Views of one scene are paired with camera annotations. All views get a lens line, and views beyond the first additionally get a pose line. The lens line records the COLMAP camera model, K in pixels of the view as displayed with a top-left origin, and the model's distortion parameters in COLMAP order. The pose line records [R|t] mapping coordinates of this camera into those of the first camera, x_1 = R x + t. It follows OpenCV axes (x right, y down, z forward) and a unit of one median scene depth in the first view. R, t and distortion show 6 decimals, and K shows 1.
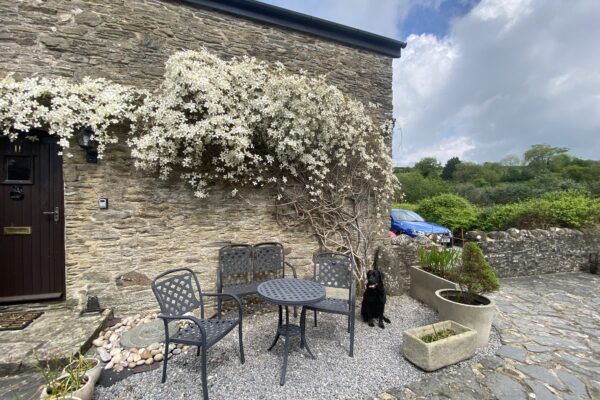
lens RADIAL K [[241.9, 0, 298.5], [0, 241.9, 201.5], [0, 0, 1]] dist [0.015478, -0.018233]
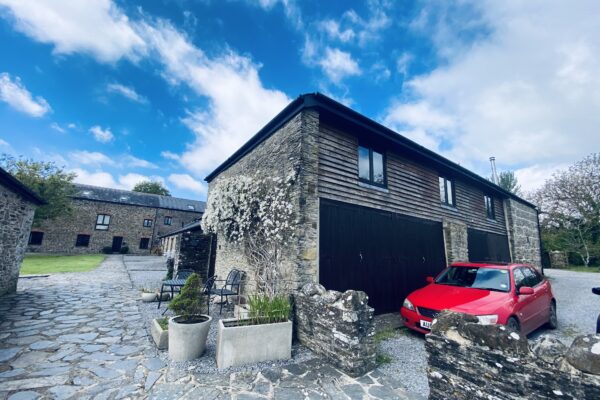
lens RADIAL K [[241.9, 0, 299.2], [0, 241.9, 200.1], [0, 0, 1]] dist [0.015478, -0.018233]
pose [[0.251894, -0.203614, -0.946092, 2.098804], [-0.024959, 0.975924, -0.216680, 0.060590], [0.967433, 0.078194, 0.240747, 1.181311]]
